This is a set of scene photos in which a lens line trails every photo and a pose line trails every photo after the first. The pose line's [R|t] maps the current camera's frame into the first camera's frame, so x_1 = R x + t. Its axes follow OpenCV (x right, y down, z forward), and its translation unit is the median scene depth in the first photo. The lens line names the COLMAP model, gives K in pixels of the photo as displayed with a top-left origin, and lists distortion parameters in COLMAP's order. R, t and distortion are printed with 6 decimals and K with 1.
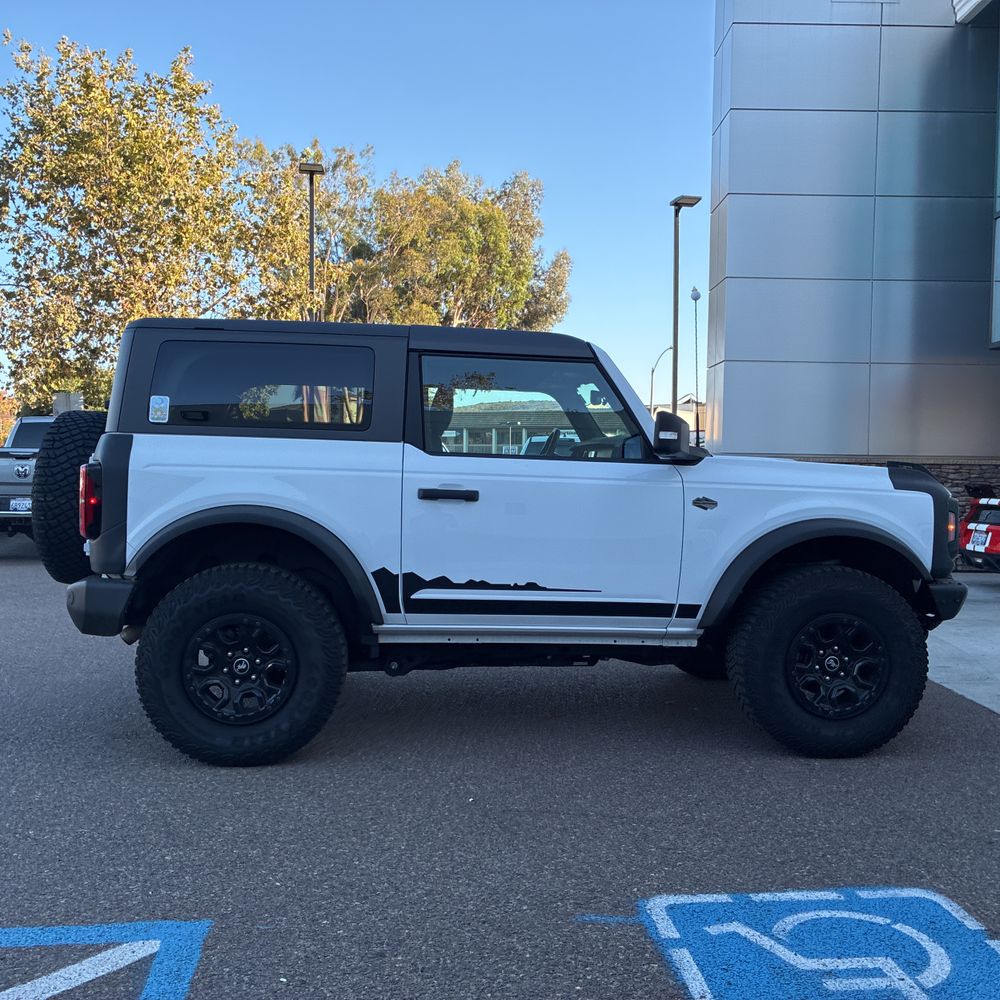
lens RADIAL K [[1010.9, 0, 513.6], [0, 1010.9, 482.5], [0, 0, 1]] dist [0.019404, 0.000000]
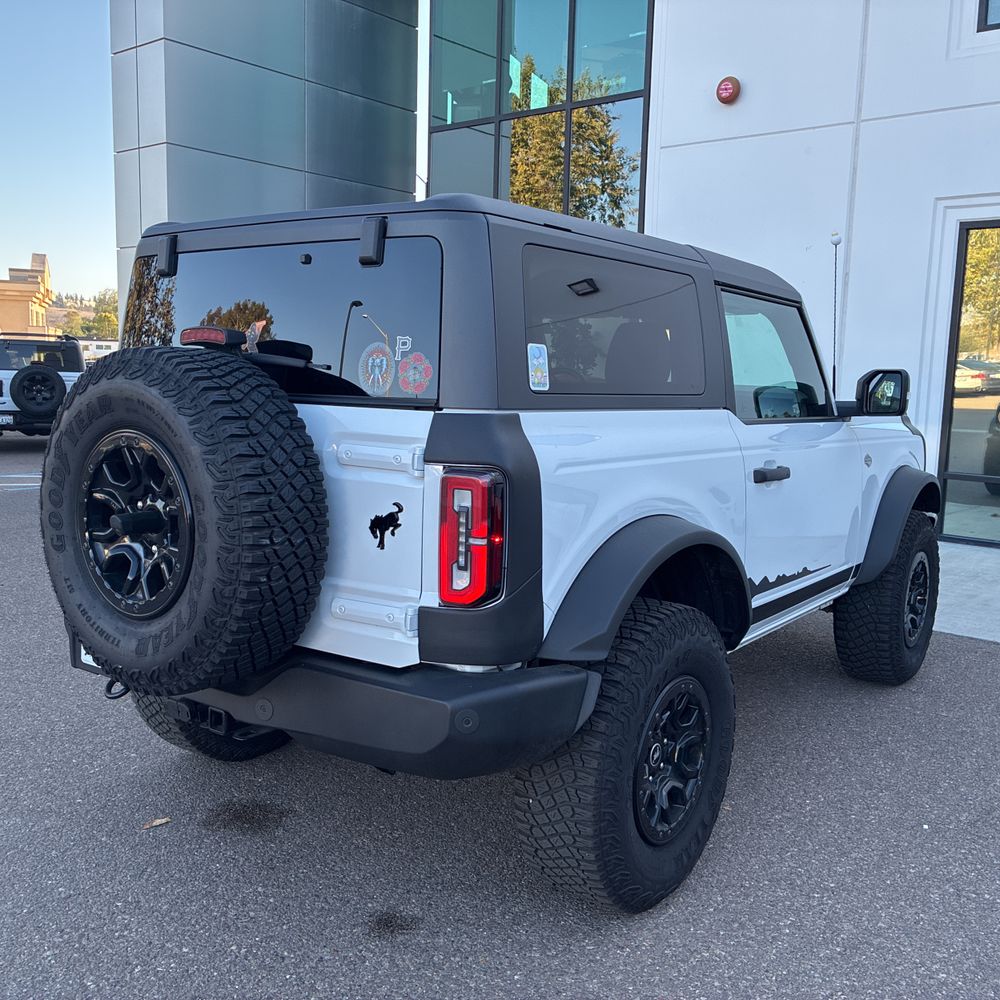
lens RADIAL K [[1010.9, 0, 508.1], [0, 1010.9, 499.5], [0, 0, 1]] dist [0.019404, 0.000000]
pose [[0.658784, -0.098900, 0.745803, -0.778230], [-0.003949, 0.990854, 0.134884, -0.073463], [-0.752321, -0.091804, 0.652368, 0.618146]]
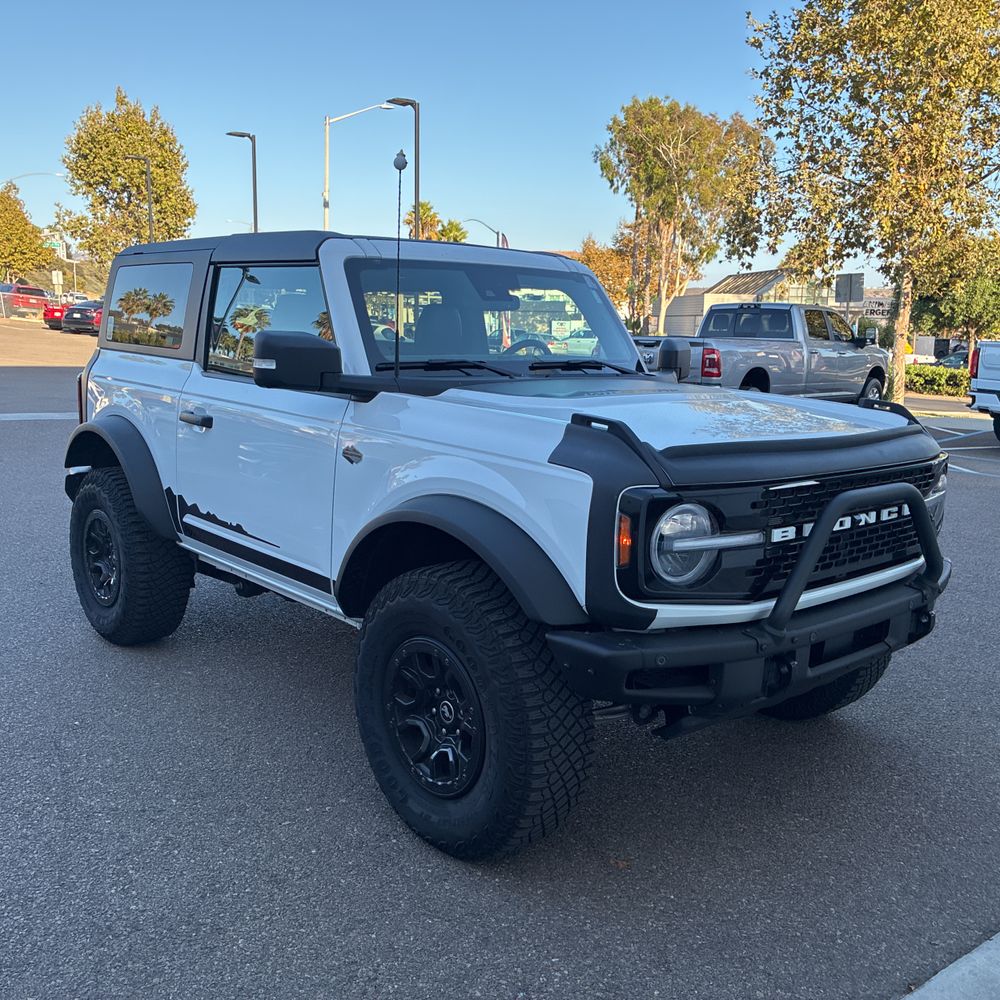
lens RADIAL K [[1010.9, 0, 507.1], [0, 1010.9, 494.9], [0, 0, 1]] dist [0.019404, 0.000000]
pose [[0.598025, 0.129431, -0.790958, 0.848775], [-0.021002, 0.989066, 0.145970, -0.060996], [0.801202, -0.070682, 0.594204, 0.647657]]
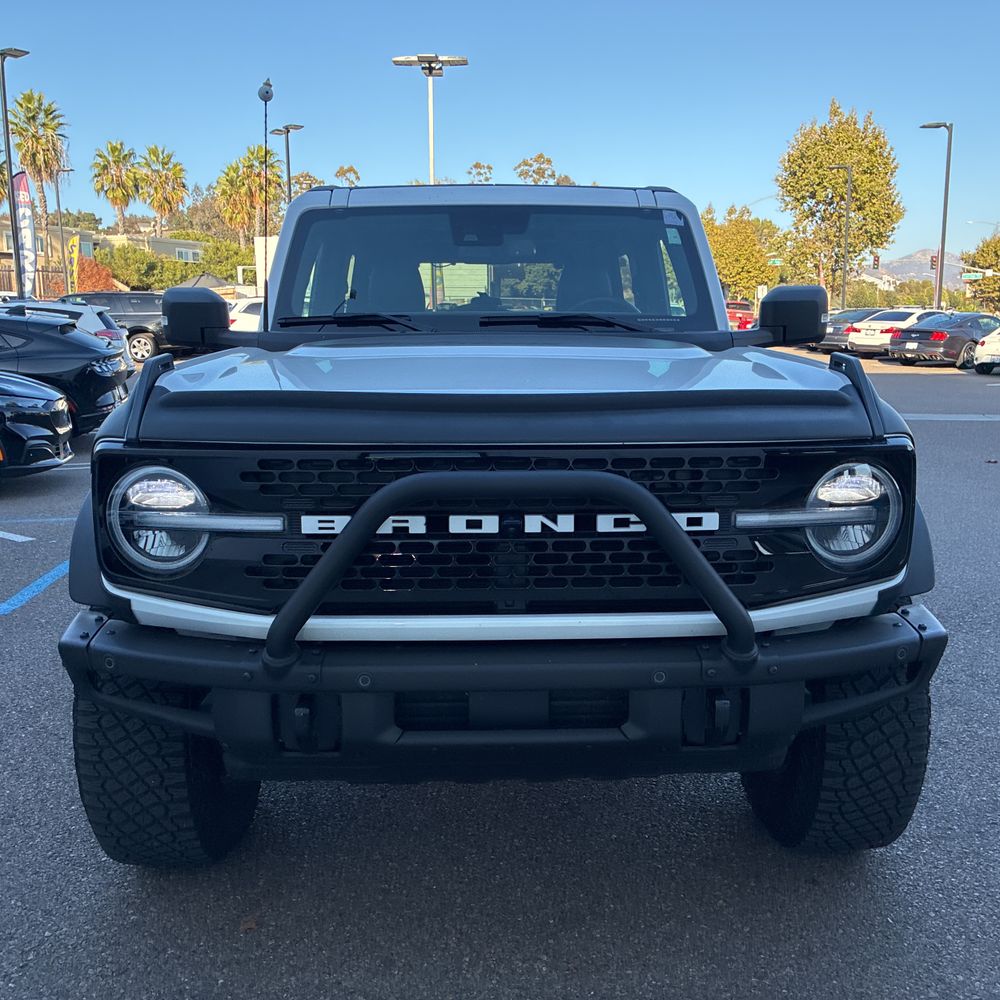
lens RADIAL K [[1010.9, 0, 510.1], [0, 1010.9, 506.2], [0, 0, 1]] dist [0.019404, 0.000000]
pose [[-0.057728, 0.152825, -0.986566, 0.882378], [-0.004893, 0.988159, 0.153358, -0.025099], [0.998320, 0.013680, -0.056296, 1.245390]]
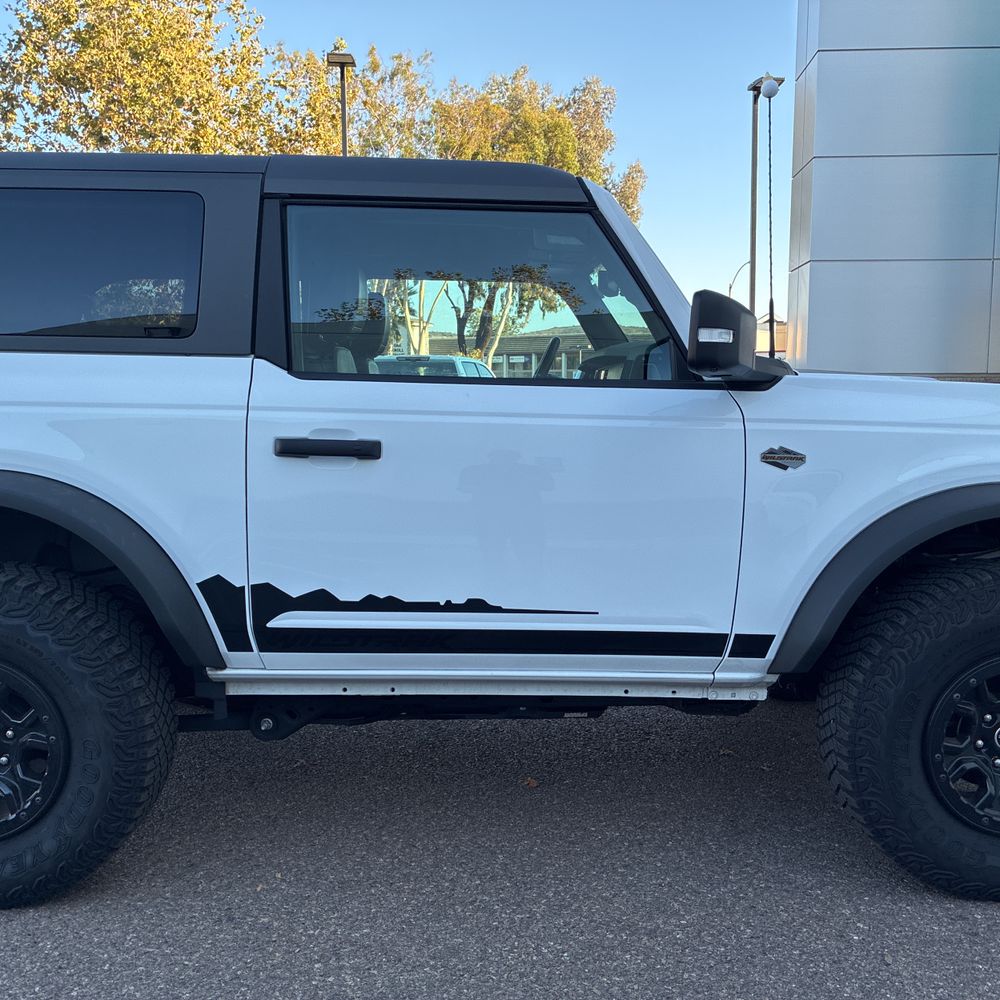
lens RADIAL K [[1010.9, 0, 513.9], [0, 1010.9, 498.2], [0, 0, 1]] dist [0.019404, 0.000000]
pose [[0.997243, -0.004659, -0.074061, 0.081076], [0.011162, 0.996090, 0.087637, -0.008288], [0.073363, -0.088222, 0.993396, 0.425423]]
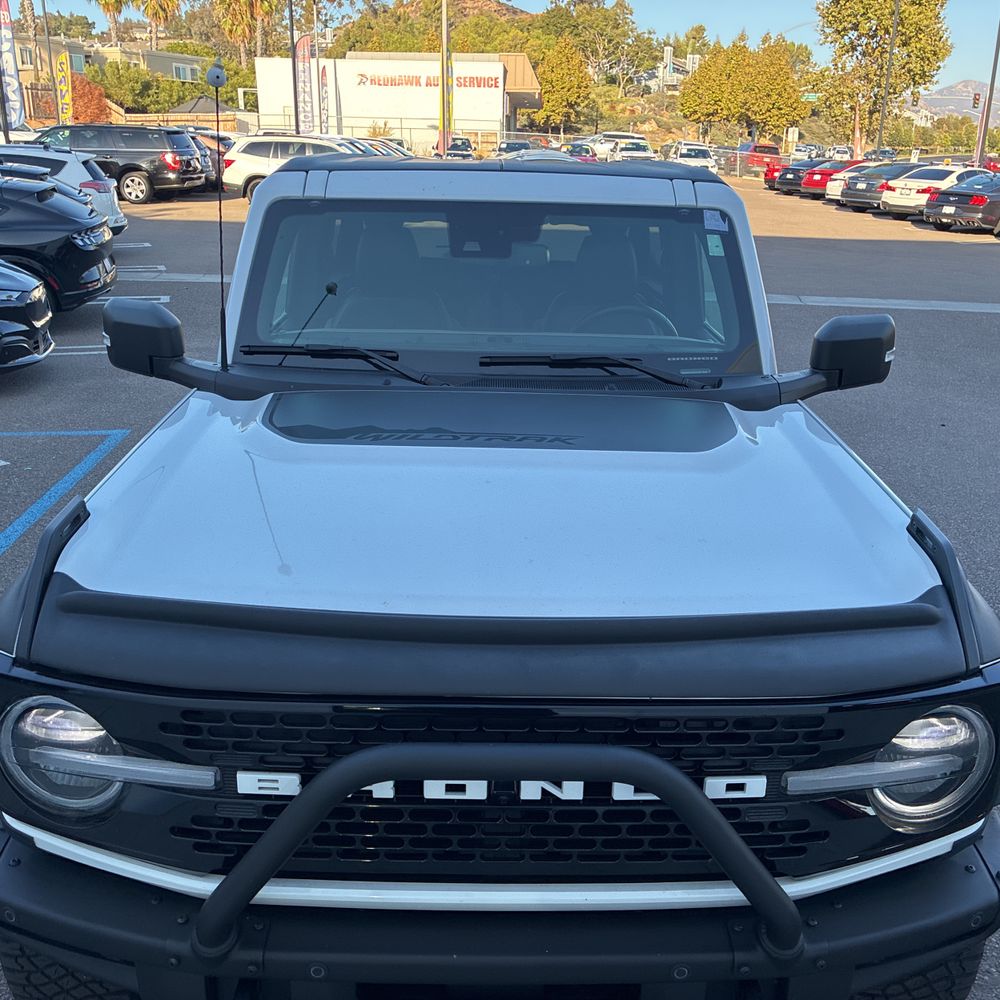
lens RADIAL K [[1010.9, 0, 512.7], [0, 1010.9, 506.4], [0, 0, 1]] dist [0.019404, 0.000000]
pose [[-0.068939, 0.305443, -0.949712, 0.755043], [-0.030537, 0.950884, 0.308037, -0.146197], [0.997153, 0.050237, -0.056226, 1.239511]]
